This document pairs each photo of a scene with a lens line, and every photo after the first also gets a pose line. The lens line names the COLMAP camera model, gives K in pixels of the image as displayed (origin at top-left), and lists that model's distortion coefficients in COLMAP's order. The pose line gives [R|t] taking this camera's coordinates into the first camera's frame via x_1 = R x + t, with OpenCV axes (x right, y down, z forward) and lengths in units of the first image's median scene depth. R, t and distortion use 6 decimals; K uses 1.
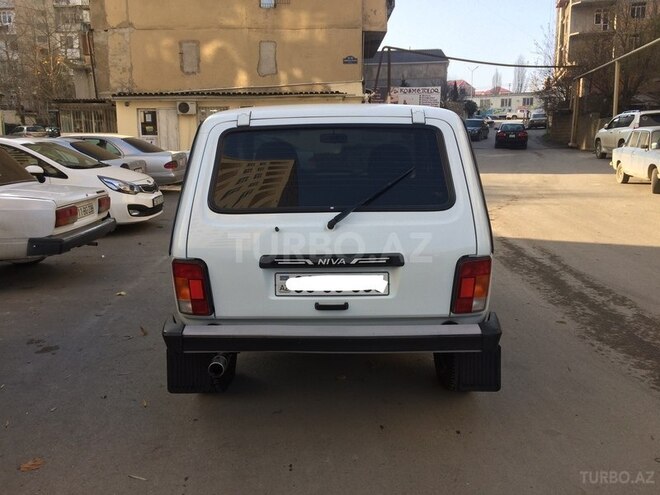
lens RADIAL K [[560.5, 0, 326.4], [0, 560.5, 248.6], [0, 0, 1]] dist [0.102710, -0.138715]
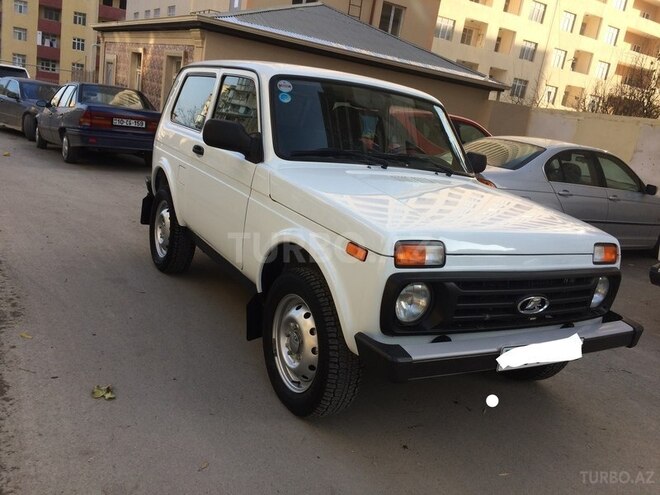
lens RADIAL K [[560.5, 0, 326.4], [0, 560.5, 248.6], [0, 0, 1]] dist [0.102710, -0.138715]
pose [[-0.841370, 0.014951, -0.540253, 0.227482], [-0.227675, 0.896787, 0.379391, -0.140945], [0.490164, 0.442210, -0.751126, 0.778246]]
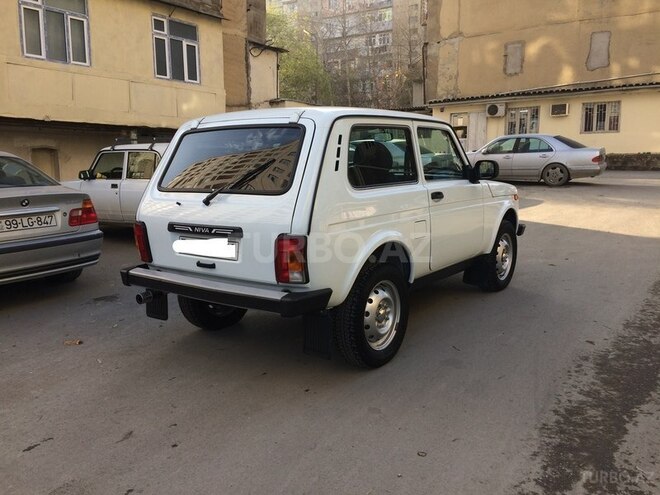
lens RADIAL K [[560.5, 0, 326.4], [0, 560.5, 248.6], [0, 0, 1]] dist [0.102710, -0.138715]
pose [[0.817496, 0.091431, -0.568631, 0.269448], [-0.094435, 0.995235, 0.024260, 0.001814], [0.568139, 0.033866, 0.822235, 0.021970]]
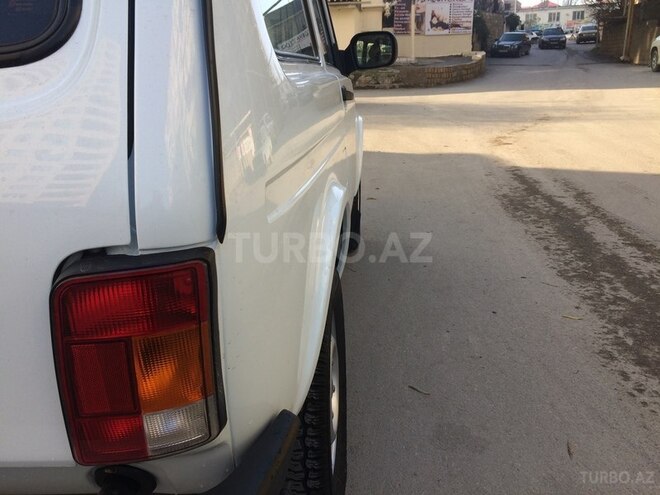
lens RADIAL K [[560.5, 0, 326.4], [0, 560.5, 248.6], [0, 0, 1]] dist [0.102710, -0.138715]
pose [[0.997904, -0.001558, -0.064691, 0.098187], [0.009367, 0.992658, 0.120594, -0.004662], [0.064028, -0.120947, 0.990592, 0.206515]]
